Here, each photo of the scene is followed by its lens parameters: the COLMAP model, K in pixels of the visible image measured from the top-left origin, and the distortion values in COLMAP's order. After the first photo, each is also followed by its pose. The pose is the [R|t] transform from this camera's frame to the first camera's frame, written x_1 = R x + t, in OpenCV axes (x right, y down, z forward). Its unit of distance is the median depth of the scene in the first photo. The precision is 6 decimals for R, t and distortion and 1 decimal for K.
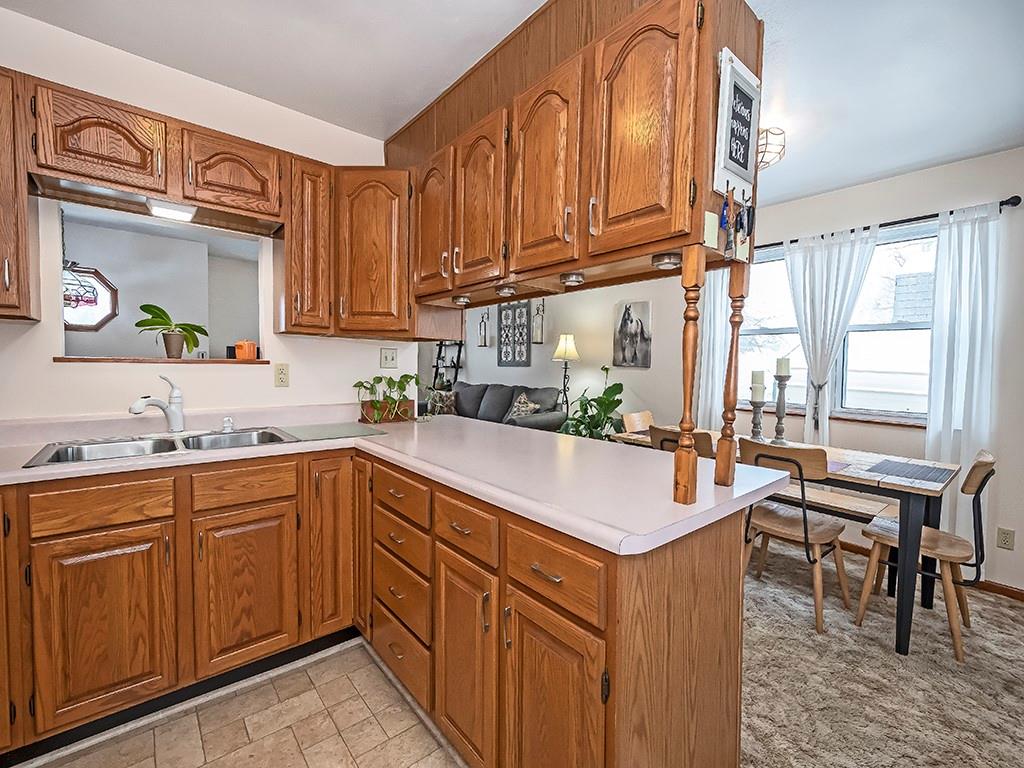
lens RADIAL K [[444.9, 0, 518.4], [0, 444.9, 382.1], [0, 0, 1]] dist [0.011263, -0.004213]
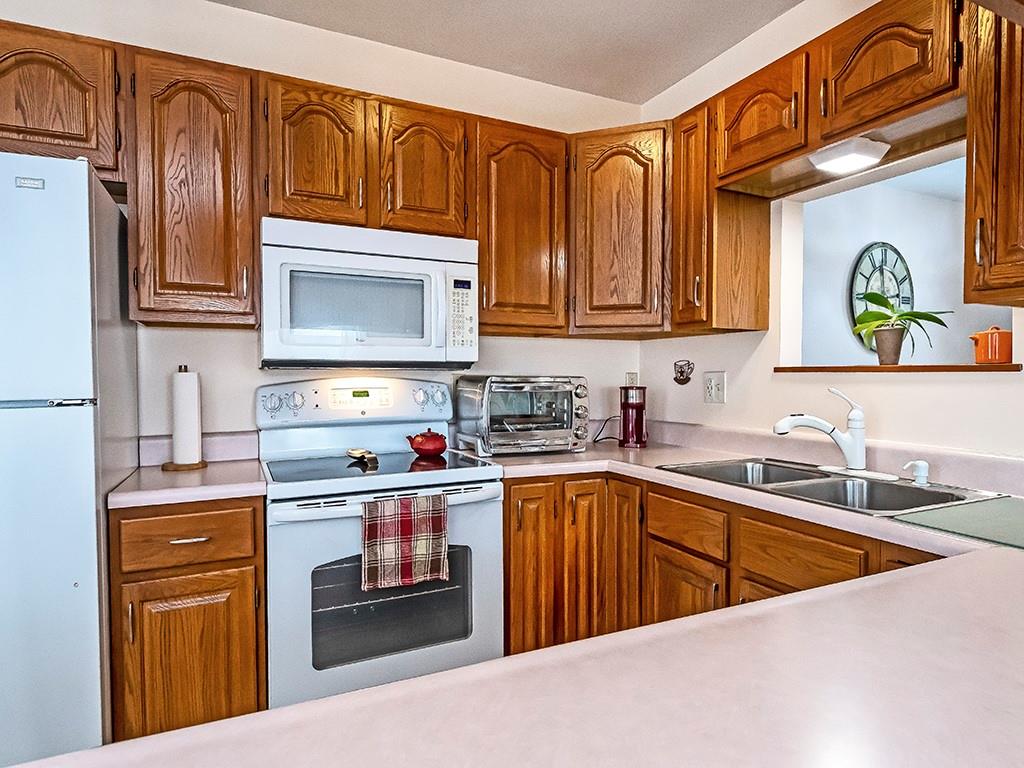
lens RADIAL K [[577.4, 0, 512.0], [0, 577.4, 384.0], [0, 0, 1]] dist [-0.001090, -0.000481]
pose [[-0.249417, 0.002485, -0.968393, 0.231895], [-0.041643, 0.999044, 0.013289, -0.012446], [0.967500, 0.043642, -0.249075, 0.674704]]
